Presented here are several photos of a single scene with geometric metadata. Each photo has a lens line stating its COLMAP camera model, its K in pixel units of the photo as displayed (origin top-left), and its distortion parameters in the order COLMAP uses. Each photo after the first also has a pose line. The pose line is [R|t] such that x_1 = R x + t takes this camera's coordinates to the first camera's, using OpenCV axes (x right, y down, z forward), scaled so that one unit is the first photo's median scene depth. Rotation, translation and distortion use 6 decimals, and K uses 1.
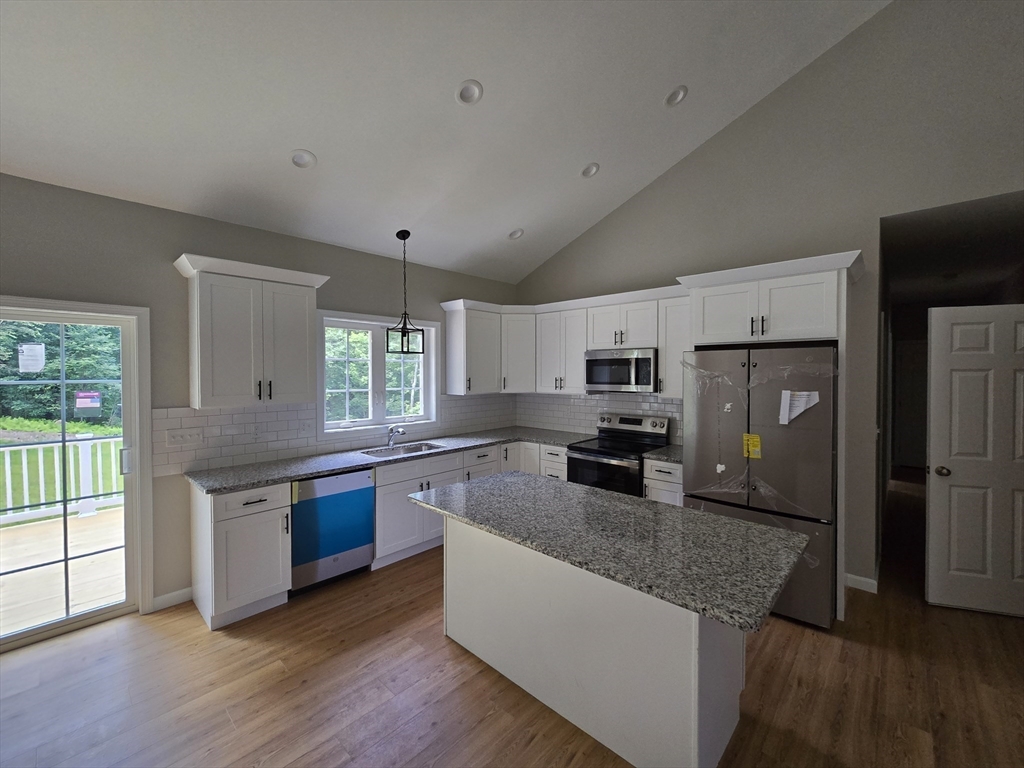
lens RADIAL K [[421.6, 0, 519.4], [0, 421.6, 378.5], [0, 0, 1]] dist [-0.001823, 0.000841]
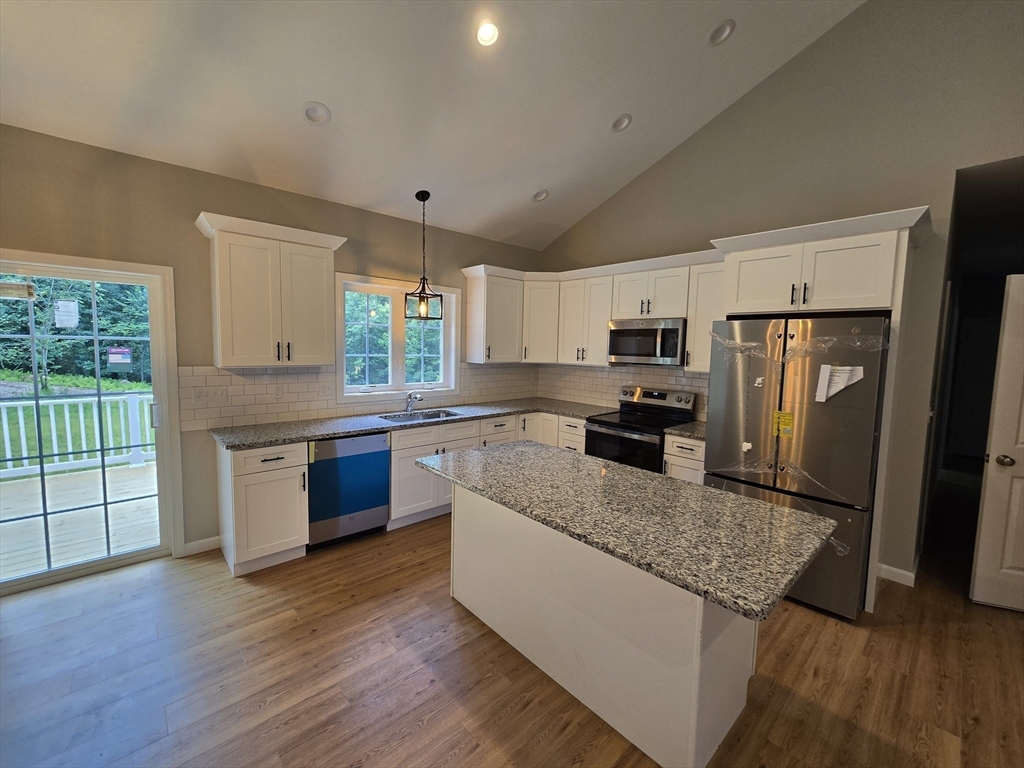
lens RADIAL K [[421.6, 0, 515.6], [0, 421.6, 380.5], [0, 0, 1]] dist [-0.001823, 0.000841]
pose [[0.996262, 0.030232, -0.080918, 0.037976], [-0.024744, 0.997379, 0.067987, 0.015259], [0.082761, -0.065731, 0.994399, 0.035741]]
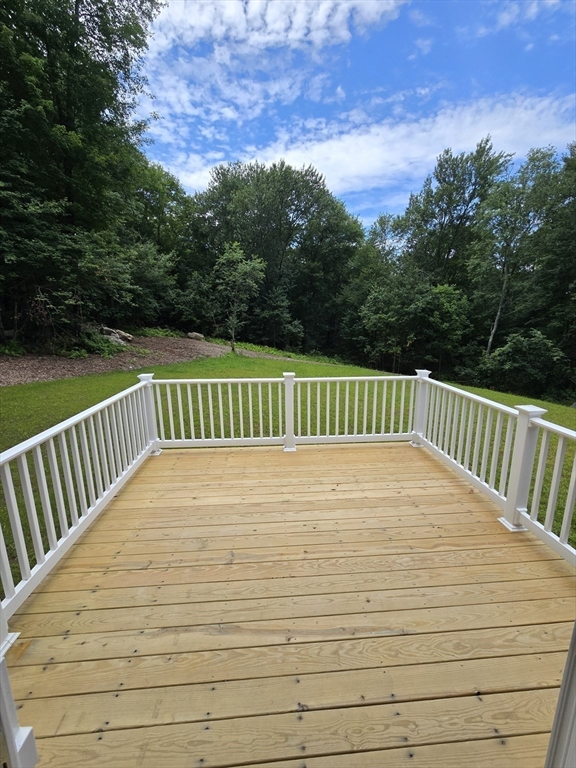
lens RADIAL K [[316.2, 0, 290.7], [0, 316.2, 384.1], [0, 0, 1]] dist [-0.001823, 0.000841]
pose [[0.731743, 0.141344, -0.666764, -0.959059], [-0.017480, 0.981831, 0.188950, 0.030126], [0.681357, -0.126608, 0.720918, 0.835200]]
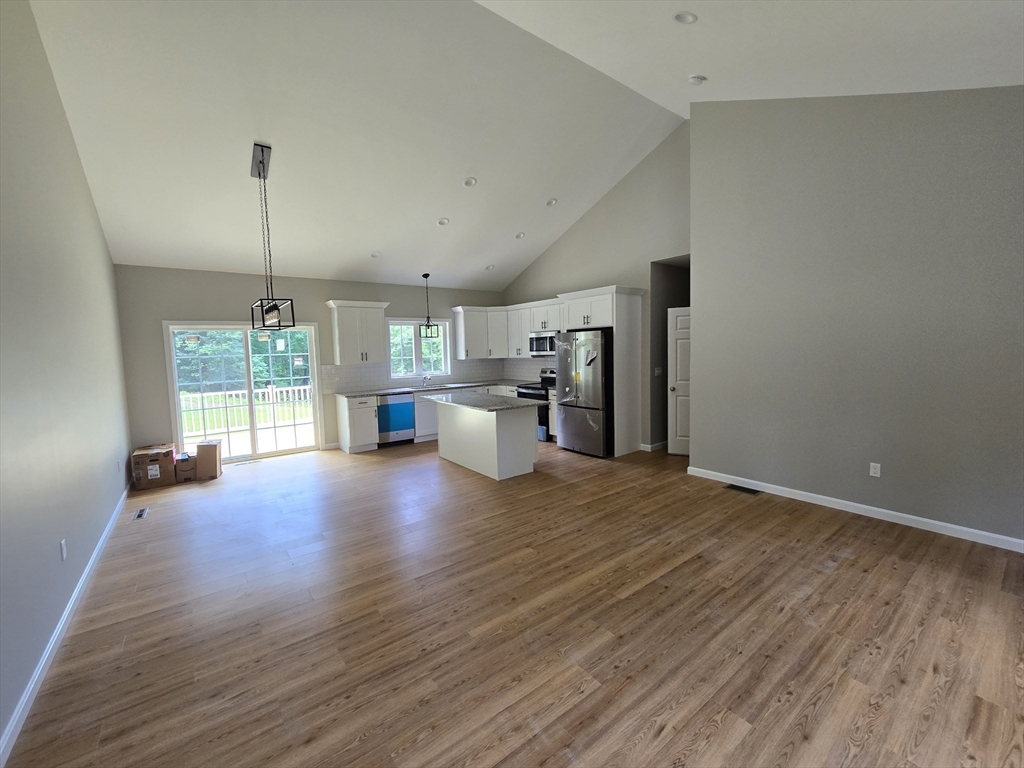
lens RADIAL K [[421.6, 0, 518.0], [0, 421.6, 378.6], [0, 0, 1]] dist [-0.001823, 0.000841]
pose [[0.985506, -0.013075, -0.169139, 0.604779], [0.023033, 0.998106, 0.057049, 0.036208], [0.168072, -0.060118, 0.983940, -1.121562]]
